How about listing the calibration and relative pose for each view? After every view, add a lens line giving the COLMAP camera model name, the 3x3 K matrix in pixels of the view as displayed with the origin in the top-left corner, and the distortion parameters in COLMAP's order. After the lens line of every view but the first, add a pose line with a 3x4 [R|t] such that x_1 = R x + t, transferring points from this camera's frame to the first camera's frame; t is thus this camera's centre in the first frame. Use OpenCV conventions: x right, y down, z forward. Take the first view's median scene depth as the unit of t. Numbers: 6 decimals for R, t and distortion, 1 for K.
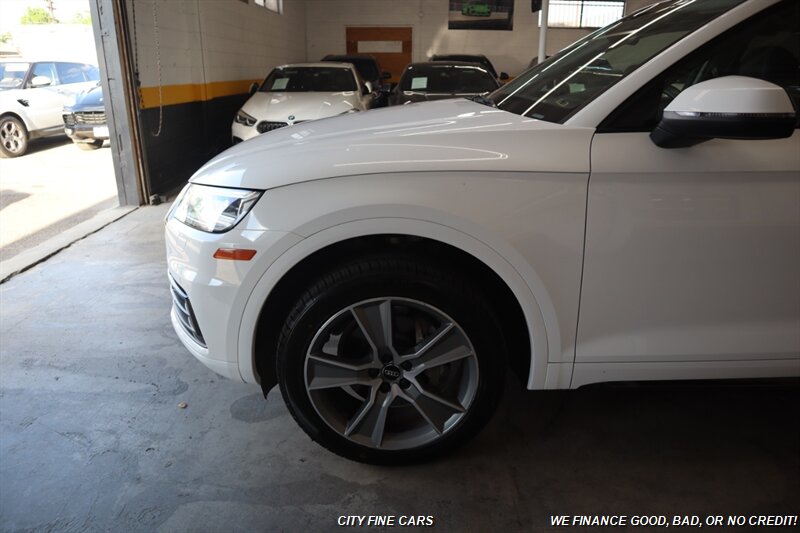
lens RADIAL K [[551.4, 0, 398.3], [0, 551.4, 263.5], [0, 0, 1]] dist [-0.115472, 0.065981]
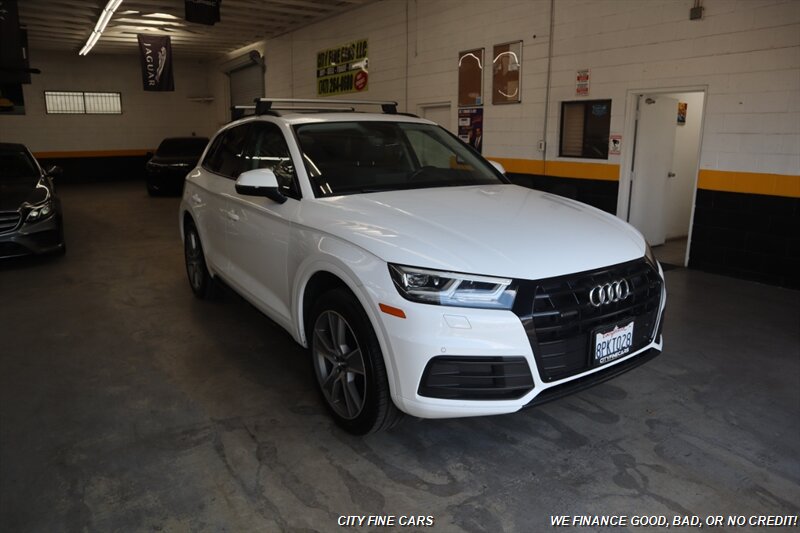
lens RADIAL K [[551.4, 0, 399.5], [0, 551.4, 270.7], [0, 0, 1]] dist [-0.115472, 0.065981]
pose [[-0.561625, -0.200889, 0.802633, -1.297418], [0.271940, 0.871365, 0.408376, -0.957219], [-0.781425, 0.447622, -0.434751, 2.388882]]
